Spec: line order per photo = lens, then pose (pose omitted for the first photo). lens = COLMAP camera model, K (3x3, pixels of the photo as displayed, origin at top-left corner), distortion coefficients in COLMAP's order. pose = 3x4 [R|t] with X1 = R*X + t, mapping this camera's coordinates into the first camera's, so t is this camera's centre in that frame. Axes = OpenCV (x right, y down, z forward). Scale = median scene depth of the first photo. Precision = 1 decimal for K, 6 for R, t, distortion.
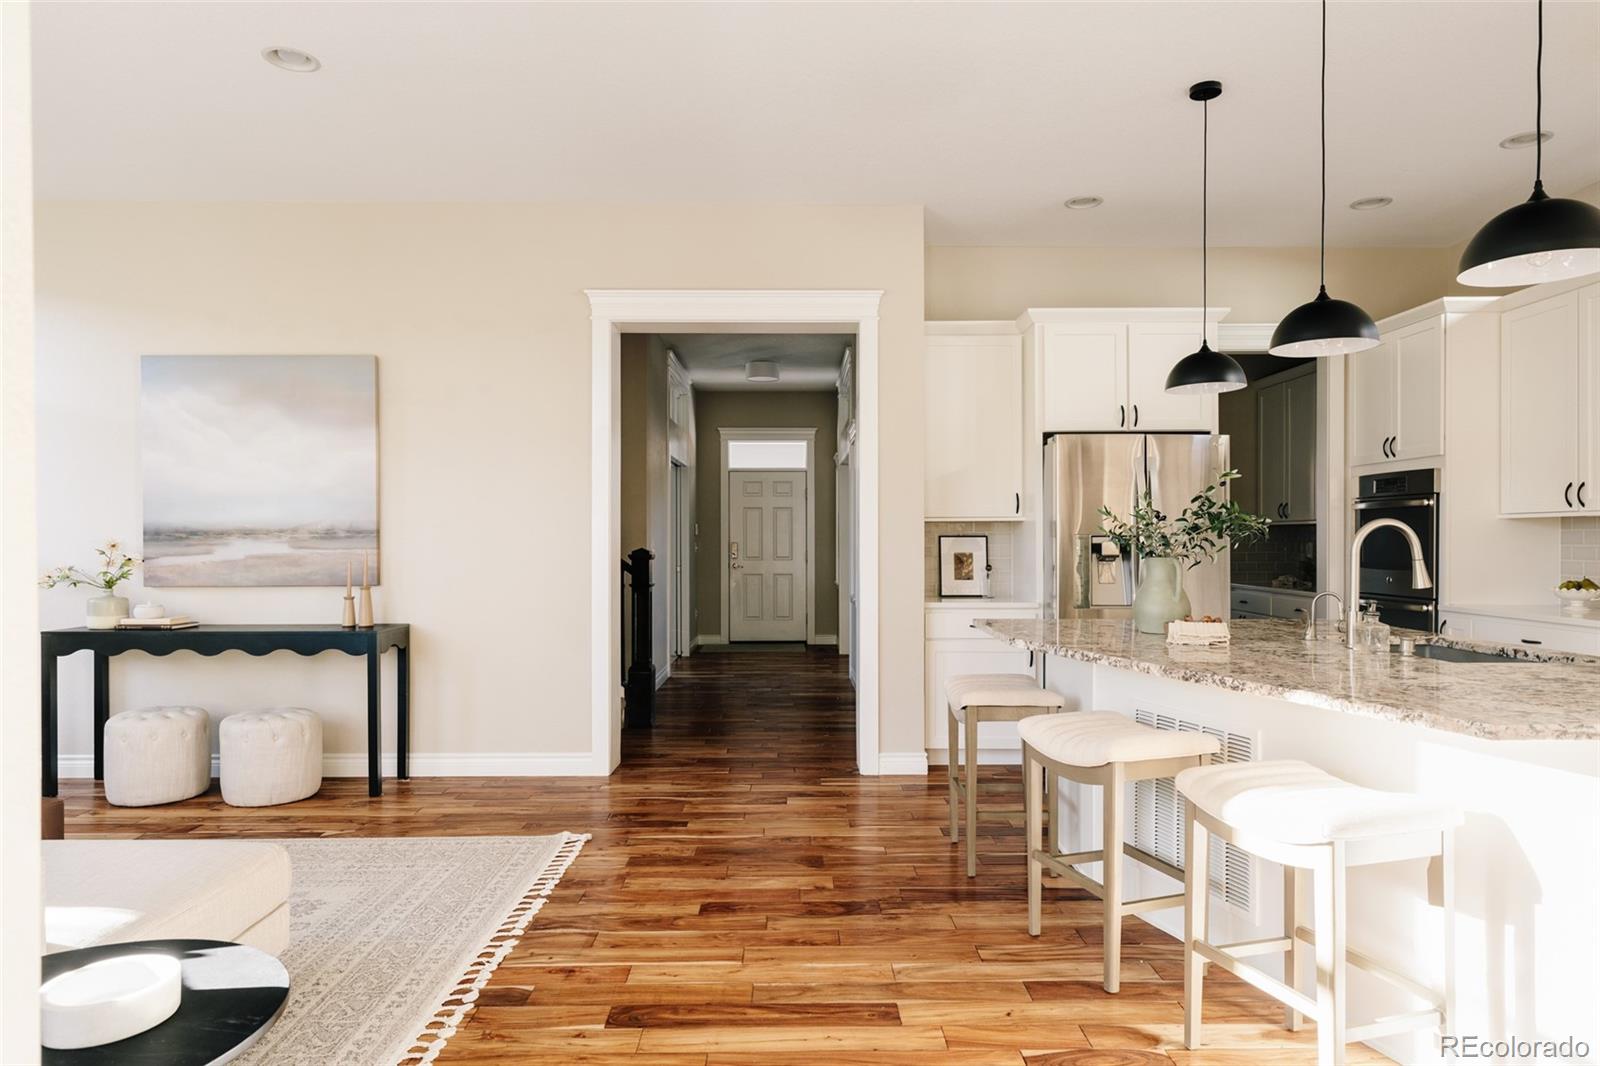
lens RADIAL K [[970.7, 0, 801.4], [0, 970.7, 543.1], [0, 0, 1]] dist [-0.001808, -0.000319]
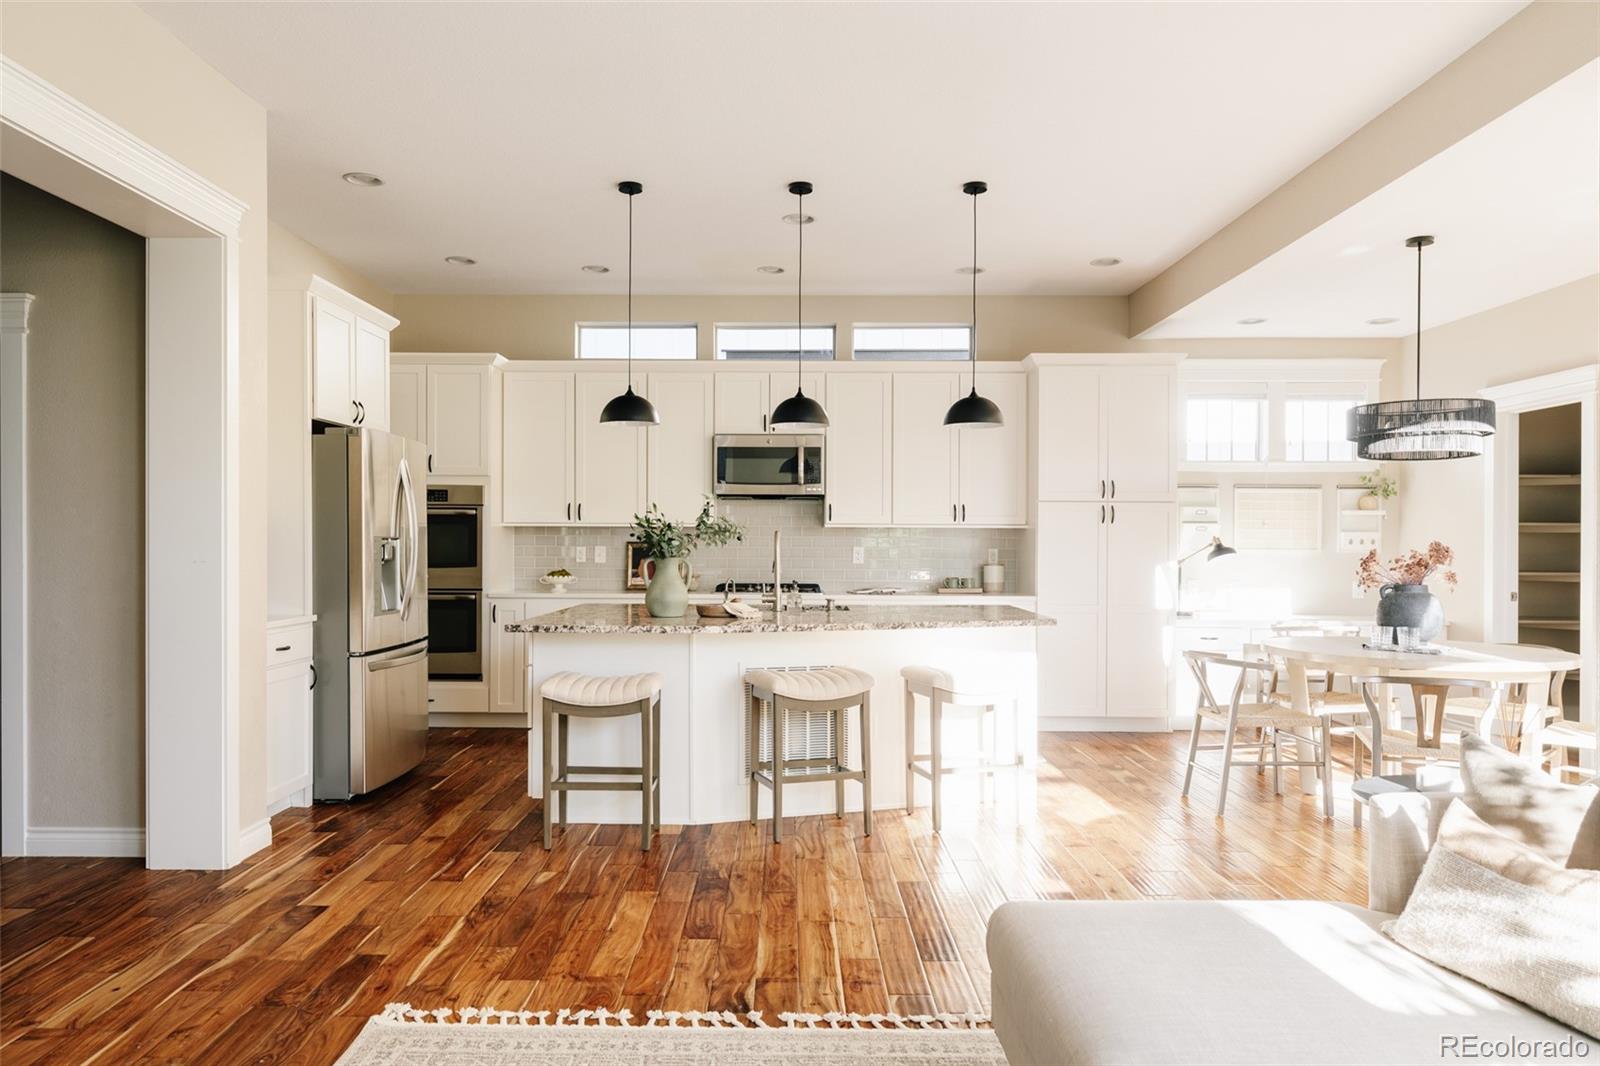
lens RADIAL K [[1086.4, 0, 766.6], [0, 1086.4, 537.5], [0, 0, 1]] dist [0.004986, 0.000517]
pose [[0.032570, 0.002494, 0.999466, -0.833136], [0.001007, 0.999996, -0.002529, -0.006493], [-0.999469, 0.001089, 0.032568, 0.649934]]
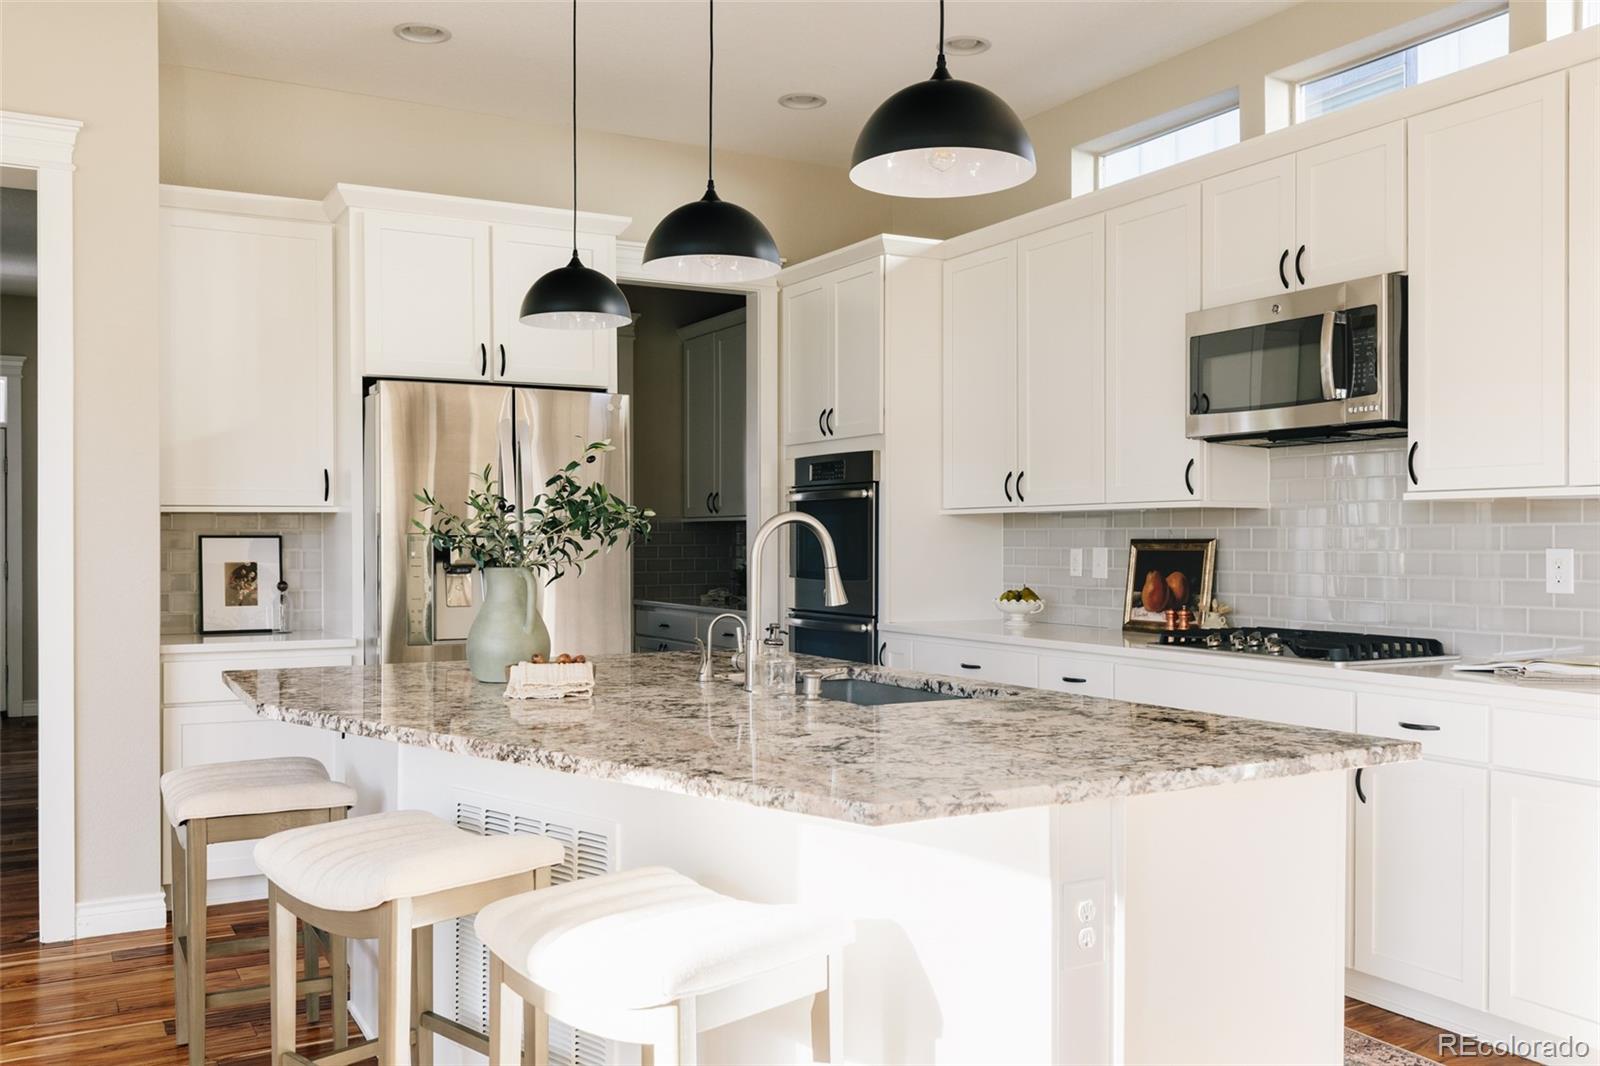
lens RADIAL K [[1363.2, 0, 801.0], [0, 1363.2, 546.7], [0, 0, 1]] dist [0.009863, -0.005798]
pose [[0.876905, -0.002762, 0.480655, 0.076597], [0.002892, 0.999996, 0.000471, 0.000404], [-0.480655, 0.000977, 0.876909, 0.064201]]
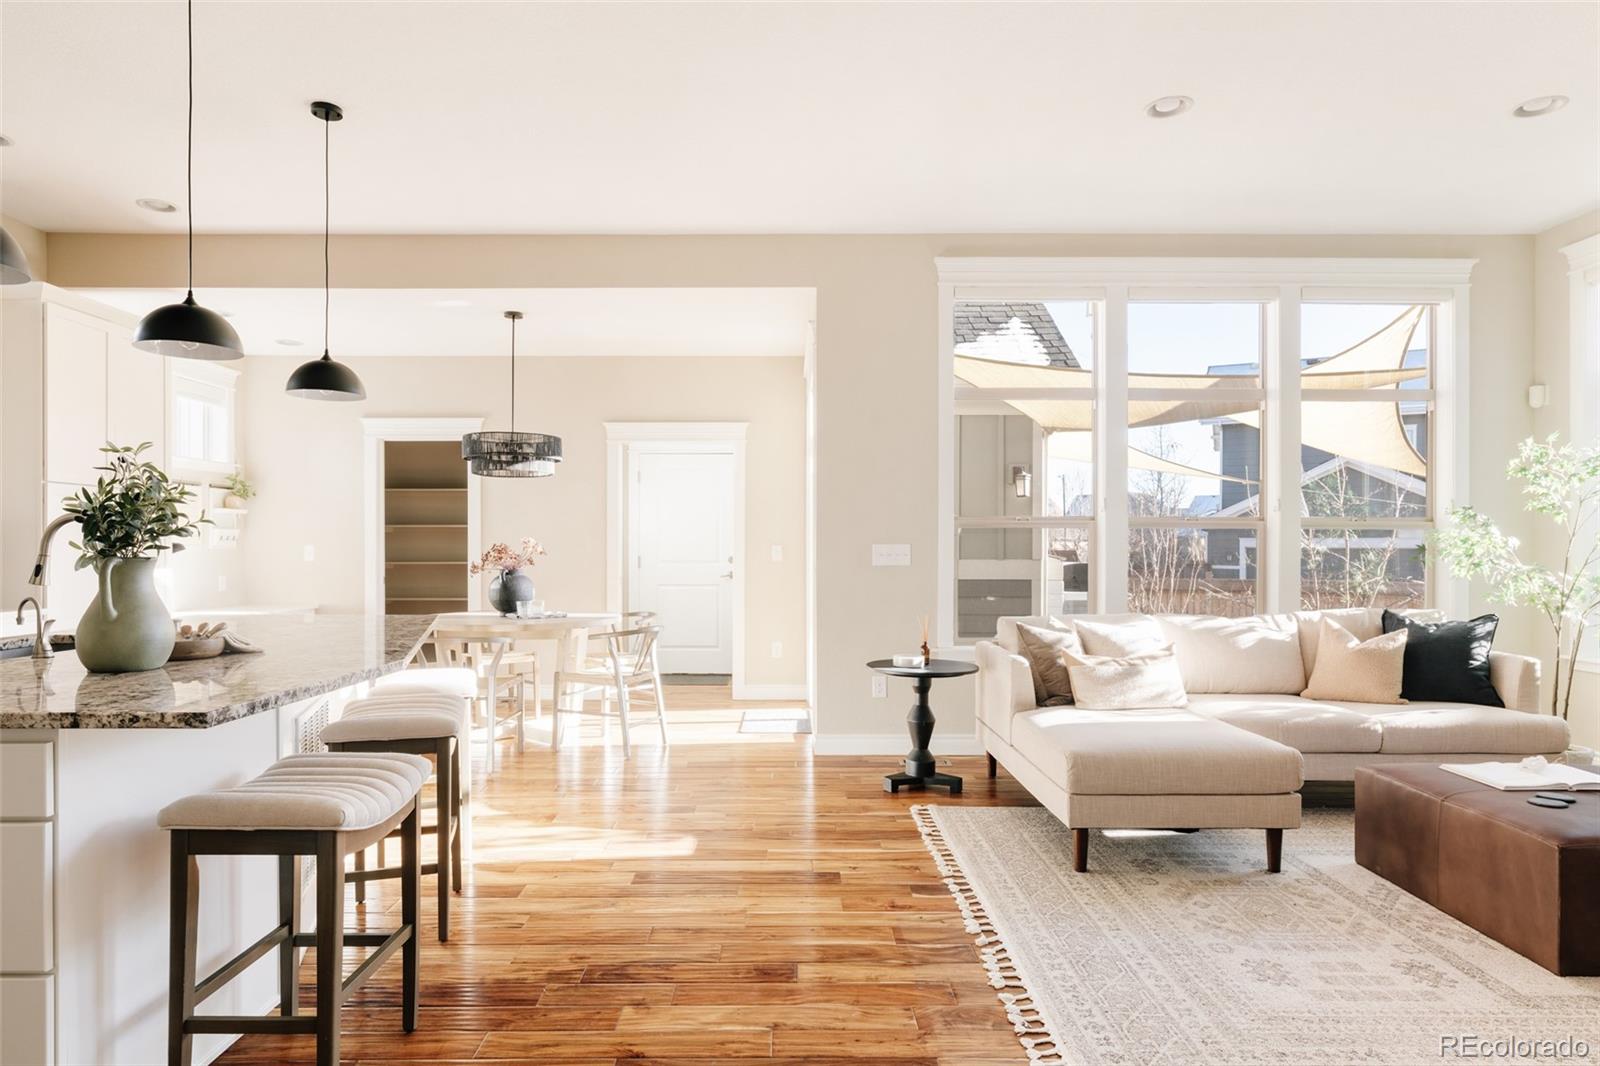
lens RADIAL K [[918.3, 0, 797.5], [0, 918.3, 545.0], [0, 0, 1]] dist [-0.002939, 0.000176]
pose [[-0.999998, -0.001830, -0.001111, -0.074348], [-0.001832, 0.999995, 0.002431, 0.001908], [0.001106, 0.002433, -0.999996, 1.297188]]
